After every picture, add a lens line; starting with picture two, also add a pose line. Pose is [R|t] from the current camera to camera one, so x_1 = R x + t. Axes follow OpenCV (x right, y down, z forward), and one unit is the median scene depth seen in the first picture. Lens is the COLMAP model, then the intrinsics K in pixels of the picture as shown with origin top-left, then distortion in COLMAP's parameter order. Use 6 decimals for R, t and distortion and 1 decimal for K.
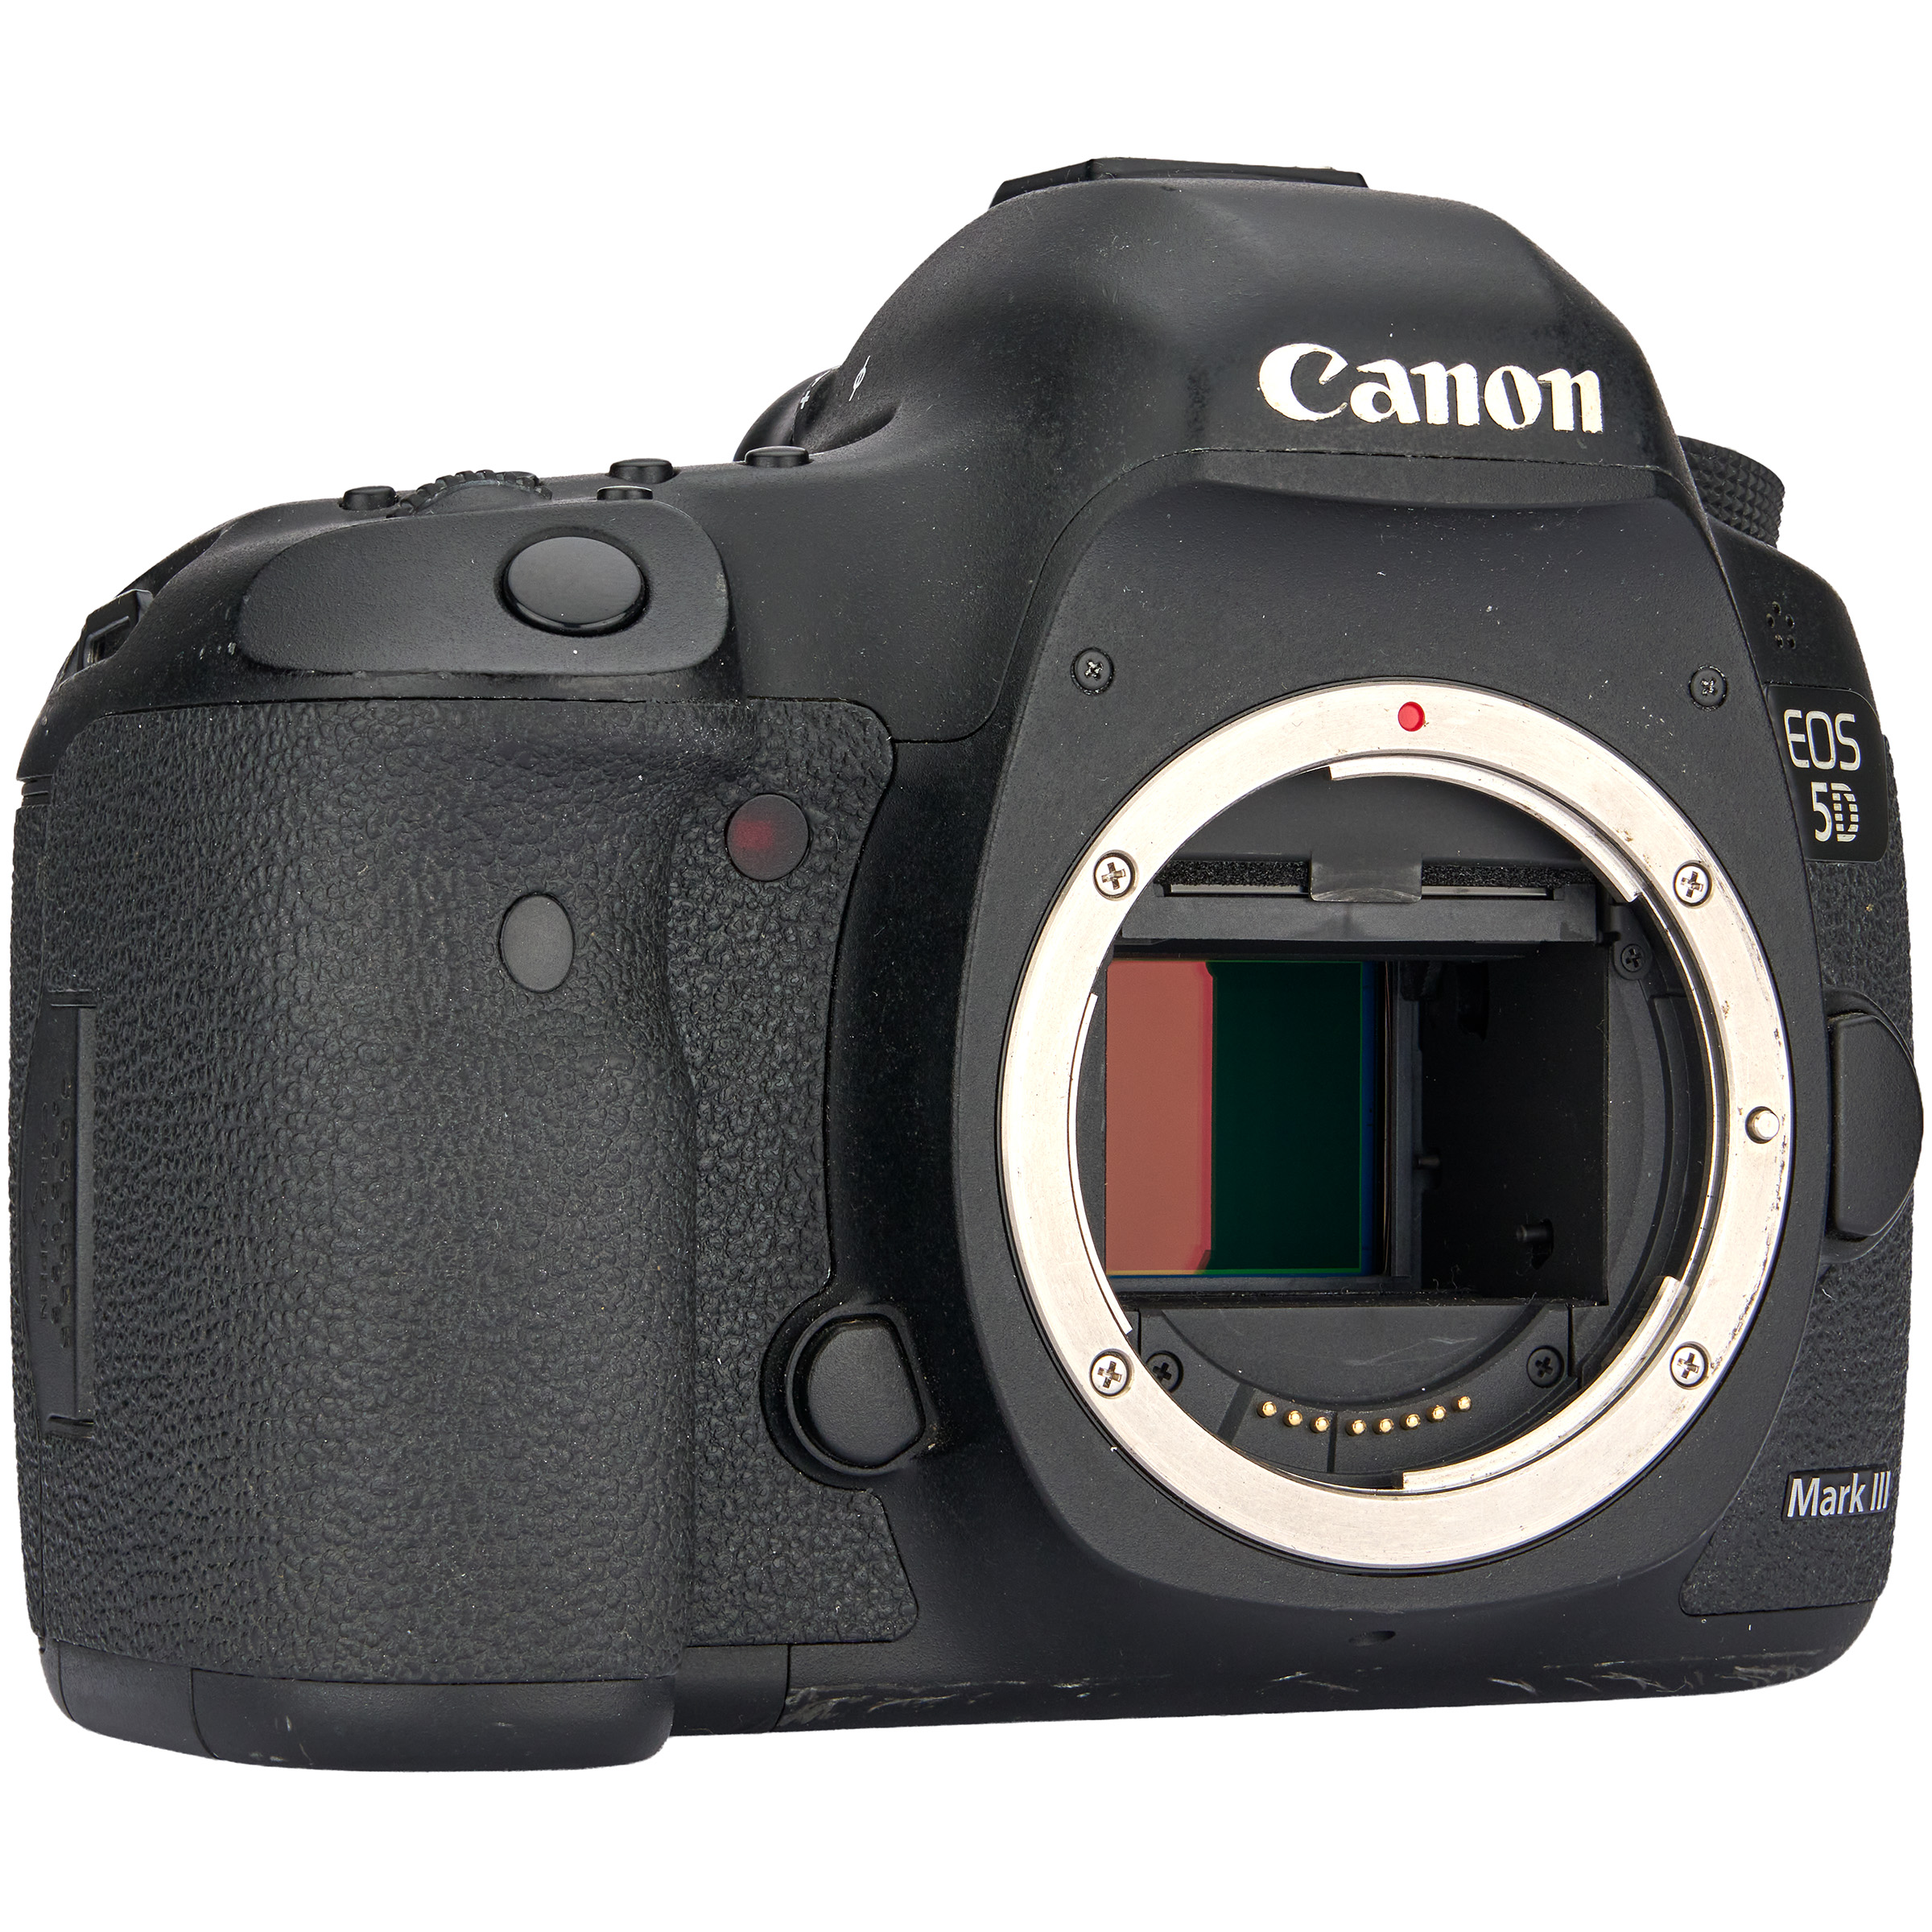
lens RADIAL K [[7595.7, 0, 966.0], [0, 7595.7, 966.0], [0, 0, 1]] dist [-0.197871, 7.753126]
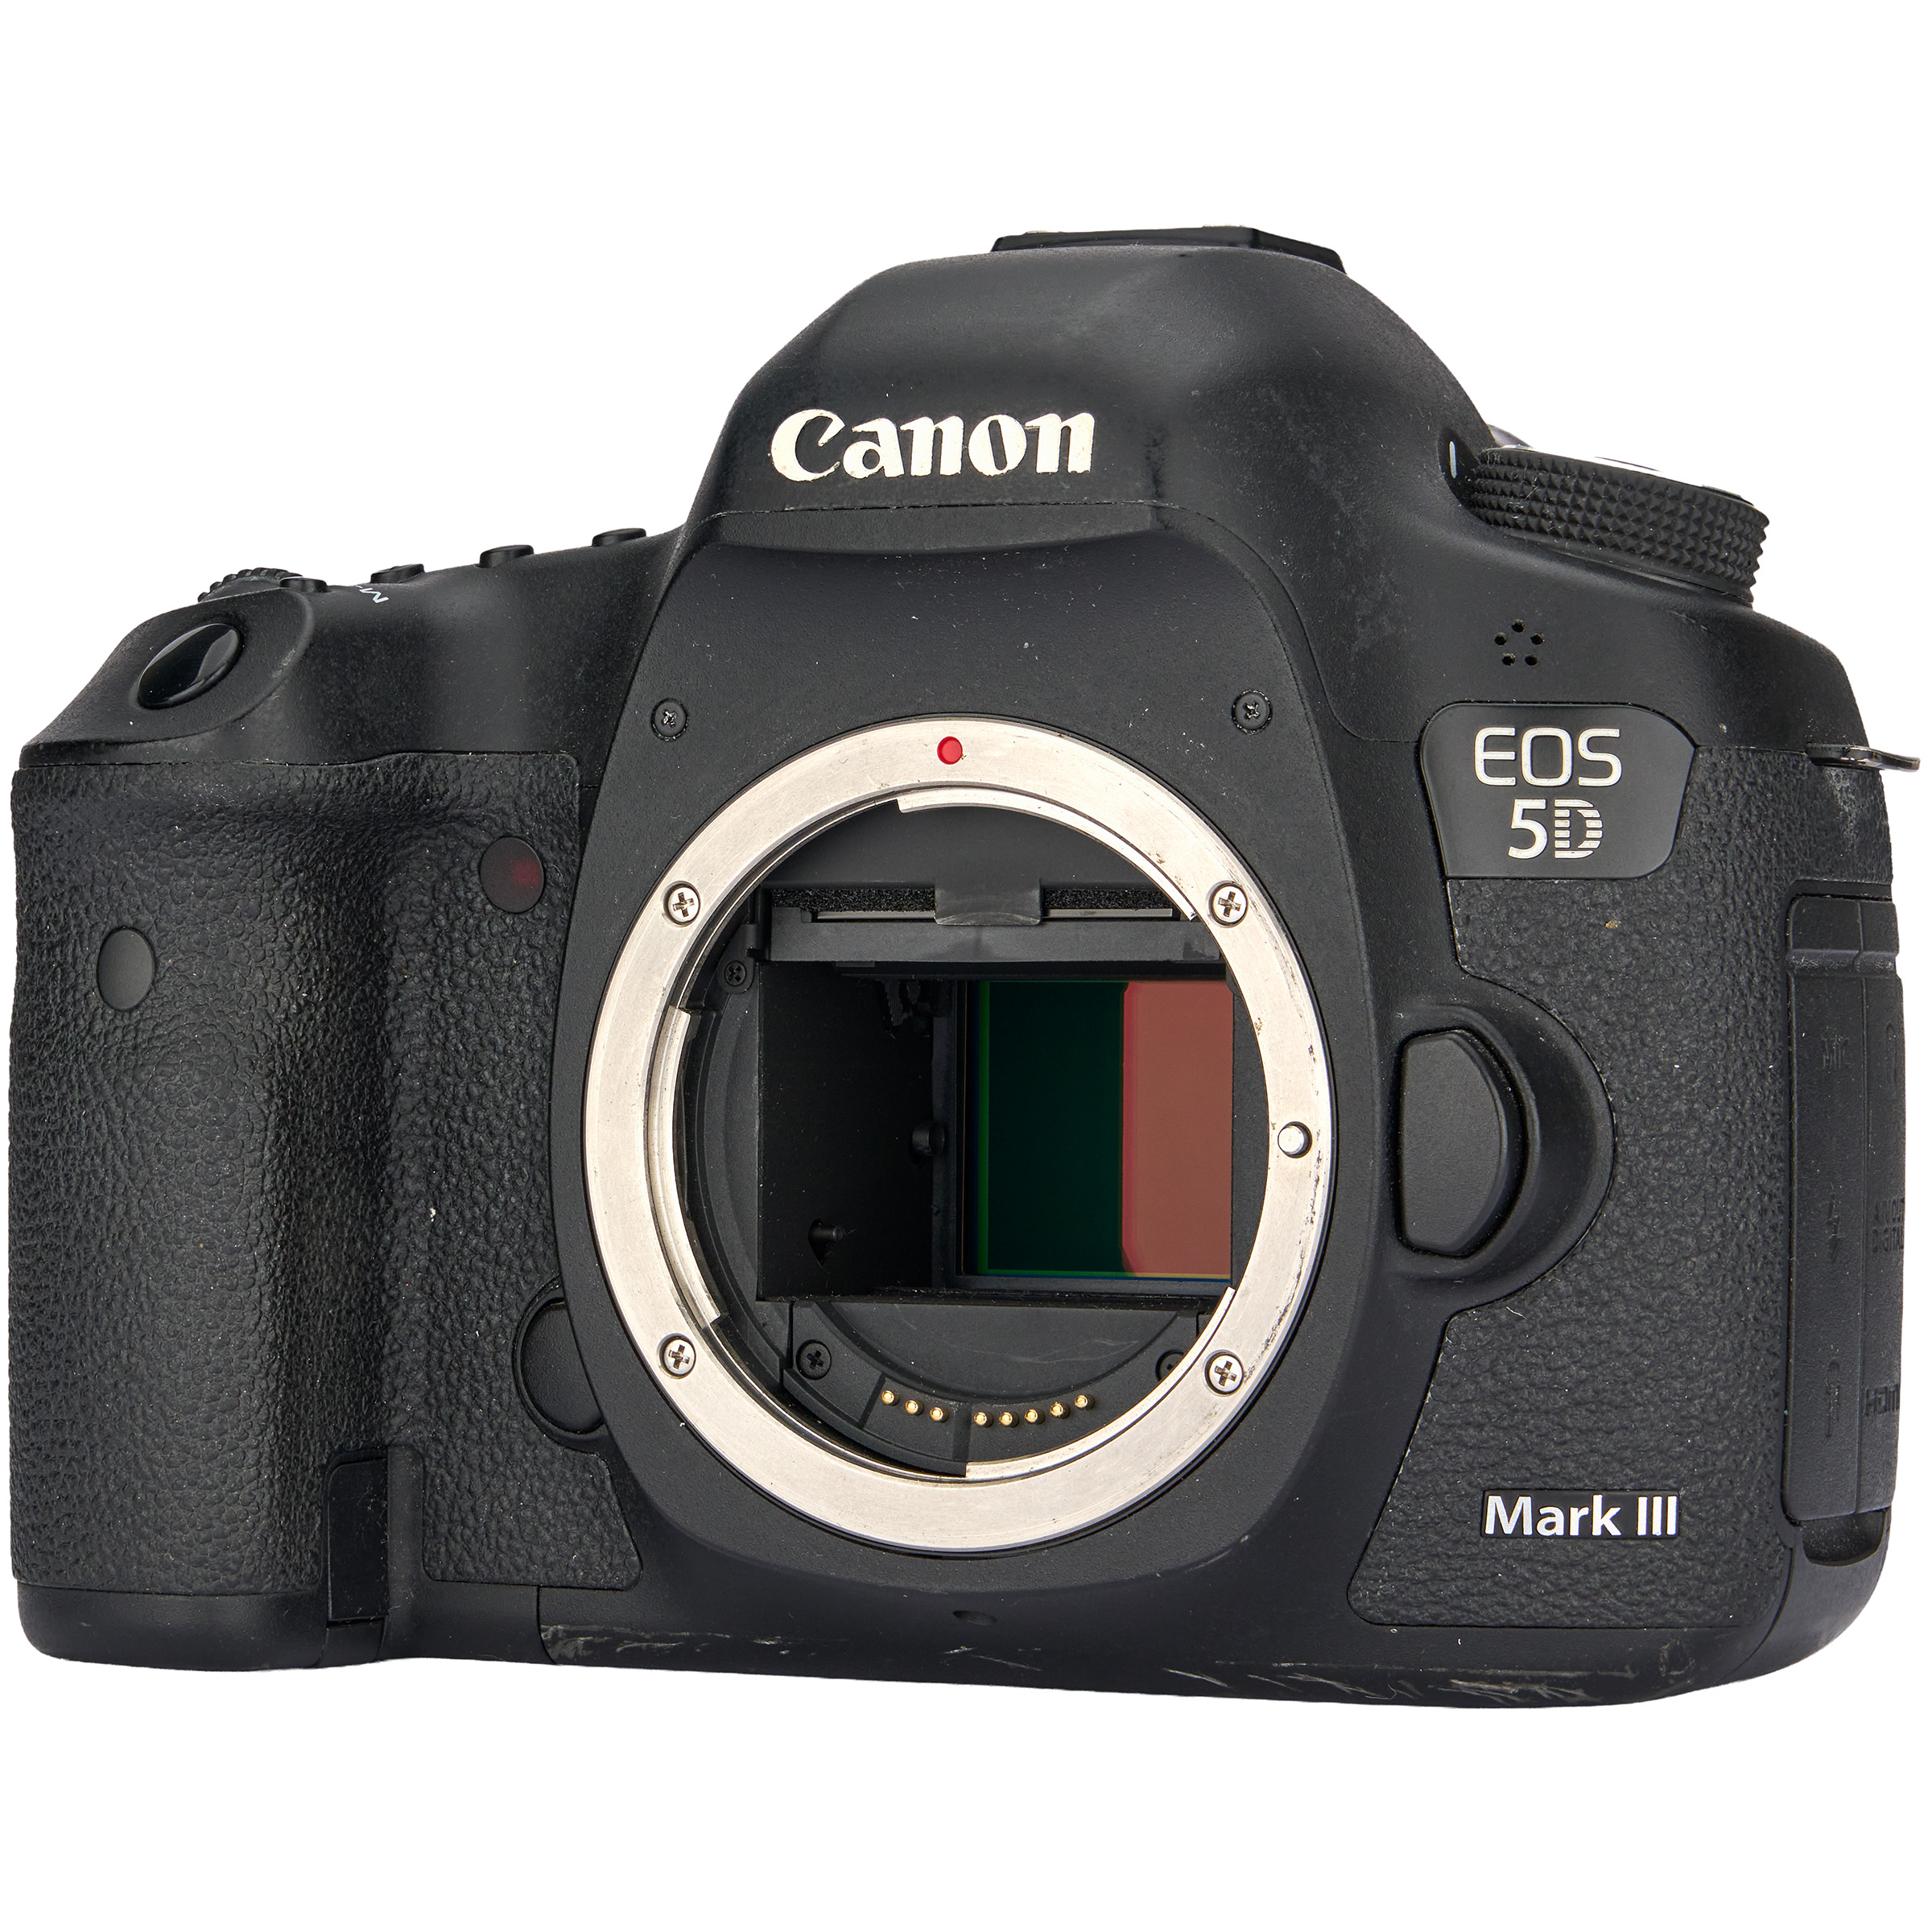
lens RADIAL K [[7269.5, 0, 966.0], [0, 7269.5, 966.0], [0, 0, 1]] dist [-0.156152, 2.308629]
pose [[0.638362, -0.007108, -0.769704, 0.851163], [0.002264, 0.999970, -0.007358, 0.004863], [0.769733, 0.002954, 0.638359, 0.355387]]
